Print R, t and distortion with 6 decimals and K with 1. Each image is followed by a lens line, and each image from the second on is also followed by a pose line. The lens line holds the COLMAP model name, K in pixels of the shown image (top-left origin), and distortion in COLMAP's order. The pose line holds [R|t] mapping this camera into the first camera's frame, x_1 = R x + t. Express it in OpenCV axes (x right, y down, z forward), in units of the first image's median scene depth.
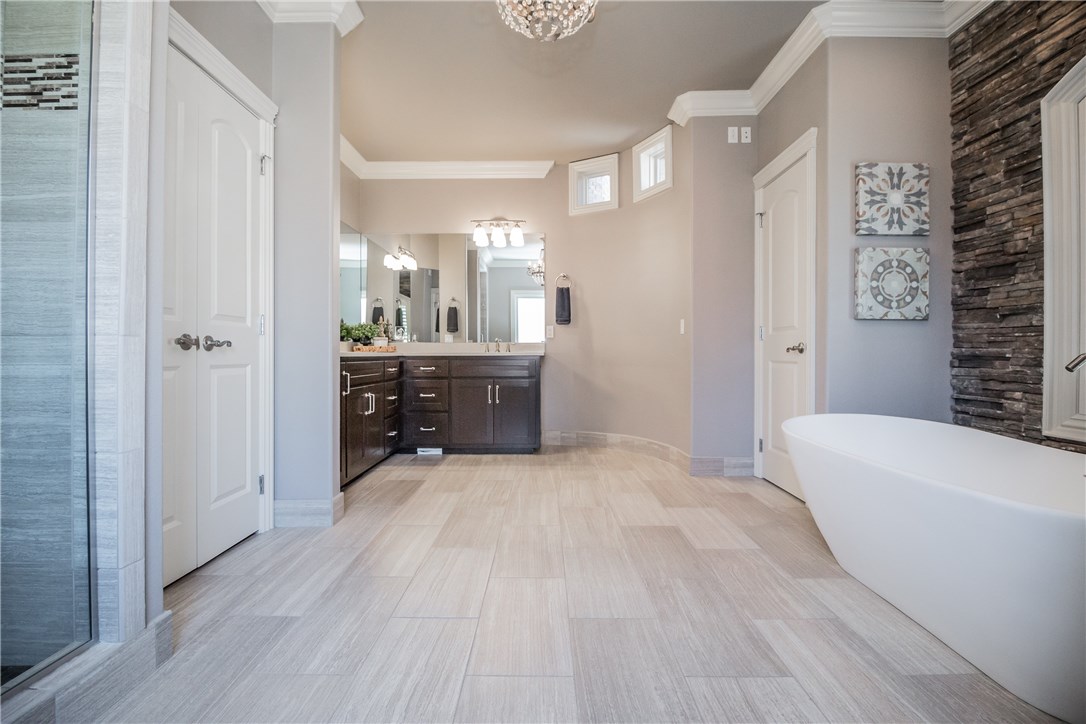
lens RADIAL K [[504.9, 0, 542.1], [0, 504.9, 357.5], [0, 0, 1]] dist [-0.020468, -0.000932]
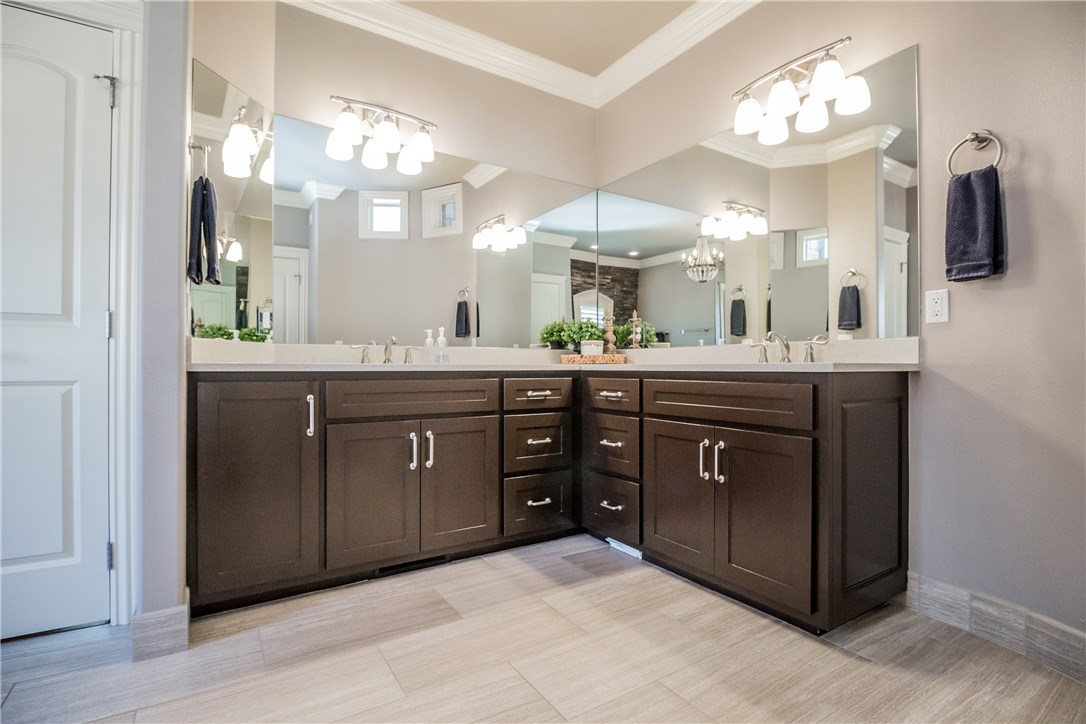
lens RADIAL K [[504.9, 0, 540.4], [0, 504.9, 364.3], [0, 0, 1]] dist [-0.020468, -0.000932]
pose [[0.534542, -0.004982, -0.845127, 0.168467], [-0.007927, 0.999909, -0.010909, -0.002531], [0.845105, 0.012531, 0.534454, 0.578488]]
